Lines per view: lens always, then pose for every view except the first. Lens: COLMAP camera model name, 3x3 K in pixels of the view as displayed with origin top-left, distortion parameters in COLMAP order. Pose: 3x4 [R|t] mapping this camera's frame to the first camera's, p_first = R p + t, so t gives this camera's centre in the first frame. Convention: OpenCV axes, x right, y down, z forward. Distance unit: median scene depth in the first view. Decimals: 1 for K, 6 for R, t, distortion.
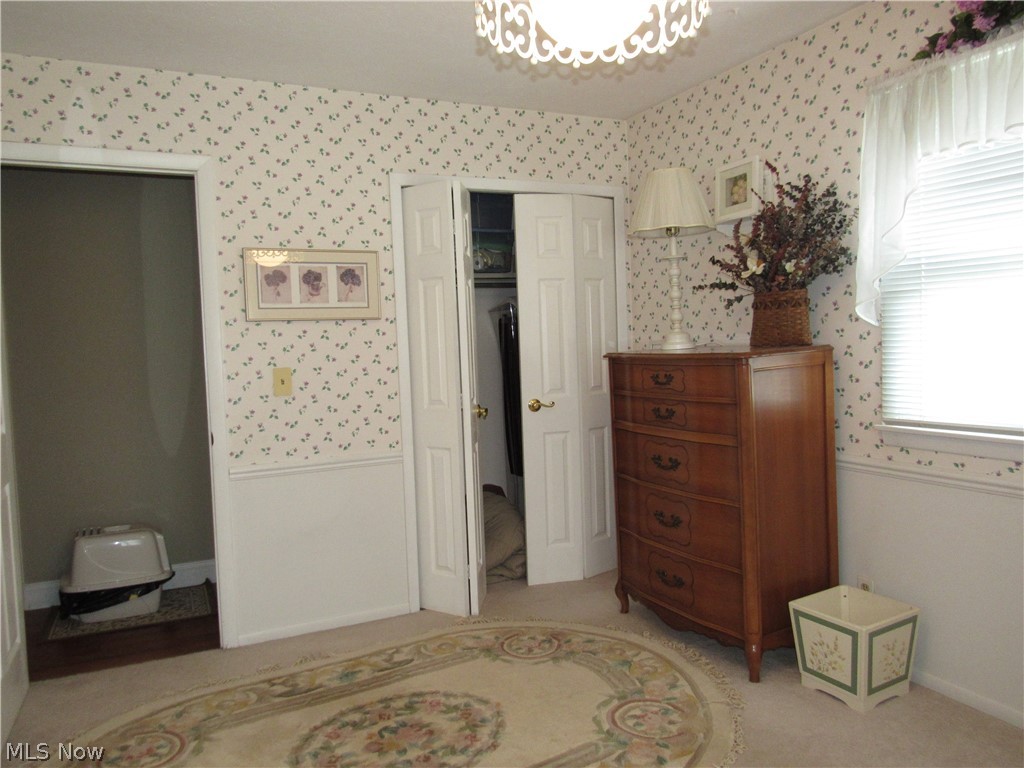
lens RADIAL K [[765.2, 0, 494.1], [0, 765.2, 382.2], [0, 0, 1]] dist [0.002636, 0.004939]
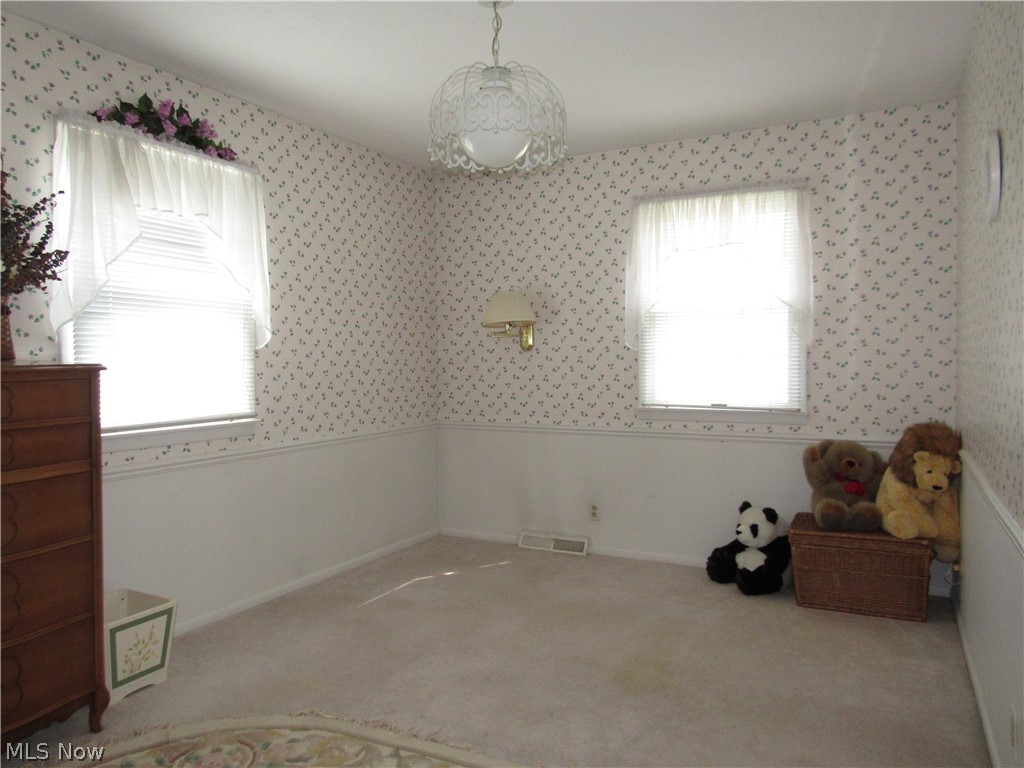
lens RADIAL K [[765.2, 0, 494.1], [0, 765.2, 382.2], [0, 0, 1]] dist [0.002636, 0.004939]
pose [[-0.597760, 0.022290, 0.801365, -0.721370], [0.077134, 0.996575, 0.029816, -0.006548], [-0.797956, 0.079635, -0.597432, 1.234797]]
